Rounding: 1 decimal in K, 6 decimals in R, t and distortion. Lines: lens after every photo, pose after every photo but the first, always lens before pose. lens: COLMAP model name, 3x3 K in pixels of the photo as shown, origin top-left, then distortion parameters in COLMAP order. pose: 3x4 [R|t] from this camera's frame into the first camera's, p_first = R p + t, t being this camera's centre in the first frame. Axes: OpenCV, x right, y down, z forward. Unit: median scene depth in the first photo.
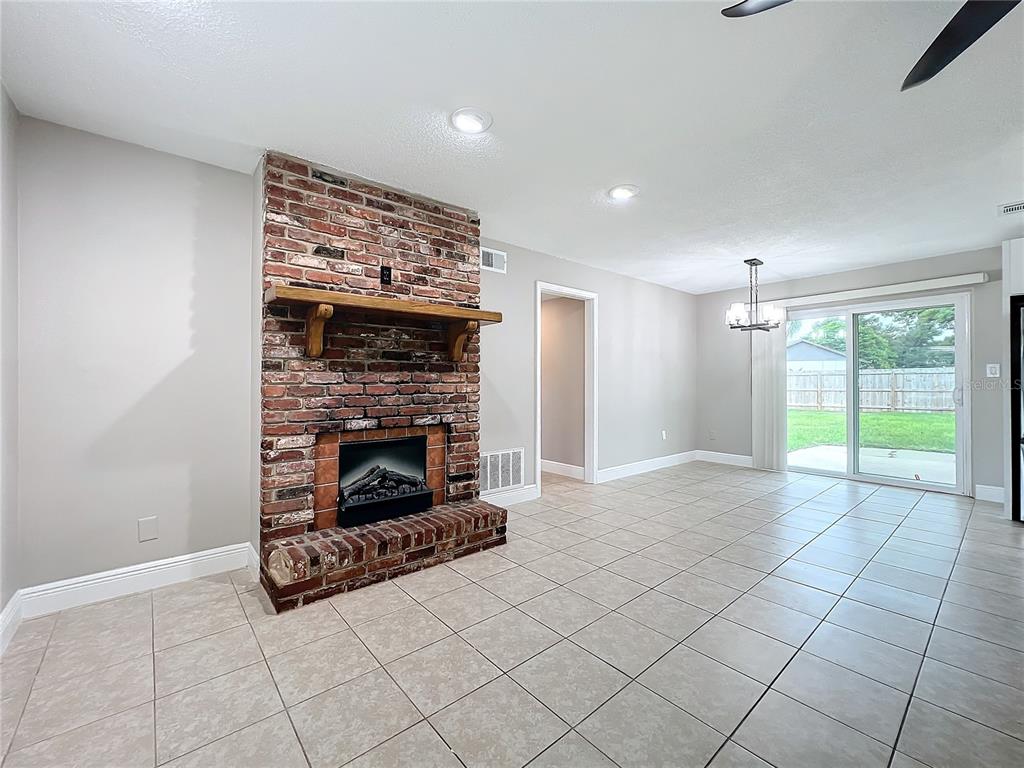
lens RADIAL K [[421.4, 0, 506.2], [0, 421.4, 376.5], [0, 0, 1]] dist [-0.004317, 0.001655]
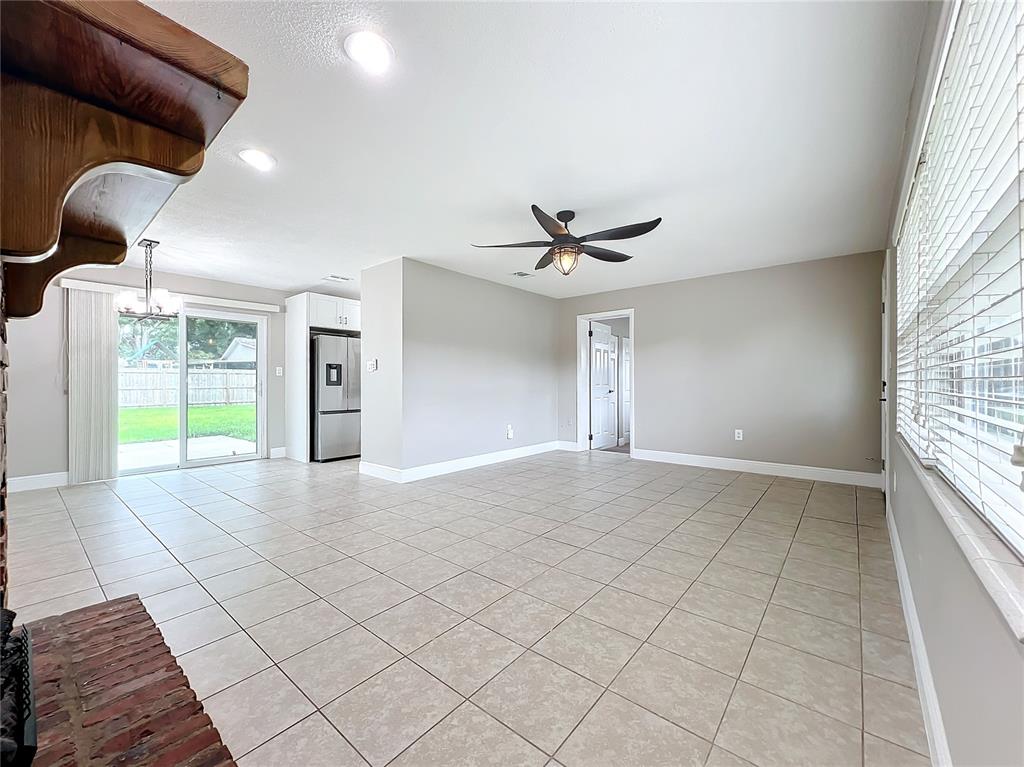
lens RADIAL K [[421.4, 0, 511.1], [0, 421.4, 381.0], [0, 0, 1]] dist [-0.004317, 0.001655]
pose [[-0.179305, 0.003205, 0.983788, -0.751305], [-0.011151, 0.999924, -0.005290, 0.030176], [-0.983730, -0.011919, -0.179256, 0.699075]]
